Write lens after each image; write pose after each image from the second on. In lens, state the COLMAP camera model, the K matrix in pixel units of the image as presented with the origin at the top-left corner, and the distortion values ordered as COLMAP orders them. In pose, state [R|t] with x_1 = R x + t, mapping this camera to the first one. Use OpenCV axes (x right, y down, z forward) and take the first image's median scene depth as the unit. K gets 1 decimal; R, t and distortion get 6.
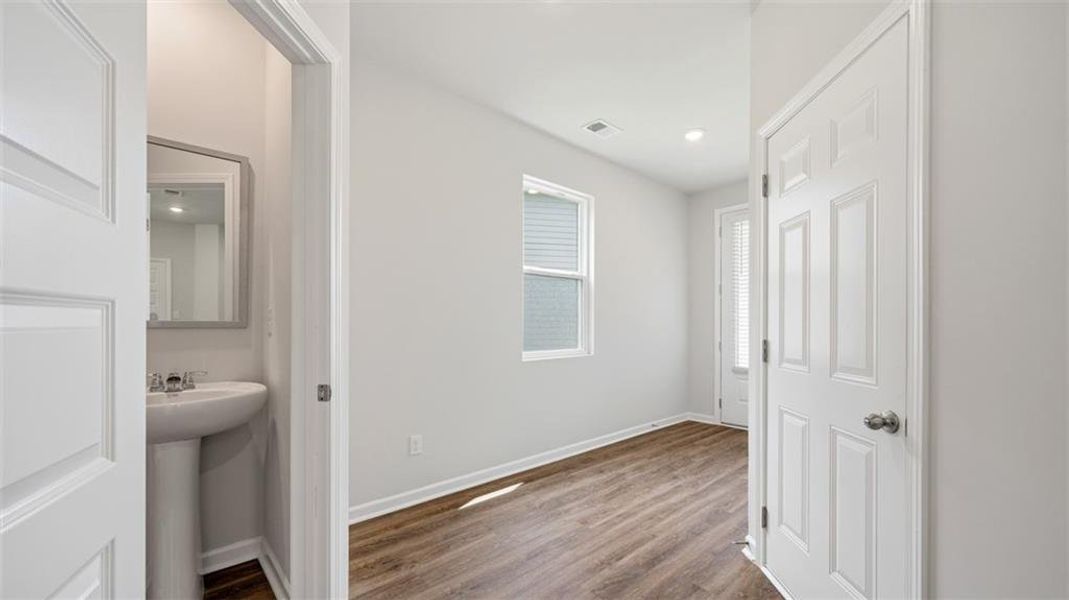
lens RADIAL K [[429.6, 0, 530.1], [0, 429.6, 321.3], [0, 0, 1]] dist [0.001149, -0.000822]
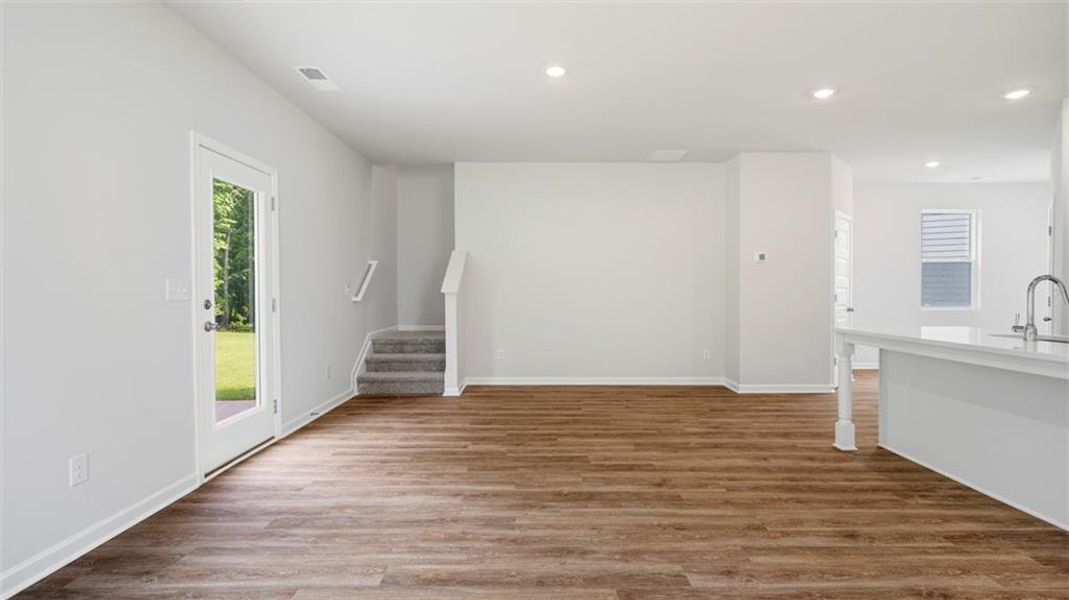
lens RADIAL K [[479.6, 0, 538.3], [0, 479.6, 296.0], [0, 0, 1]] dist [-0.000210, 0.000119]
pose [[0.742973, 0.001151, -0.669321, 0.195744], [0.005421, 0.999955, 0.007737, 0.003786], [0.669300, -0.009377, 0.742933, -2.266817]]
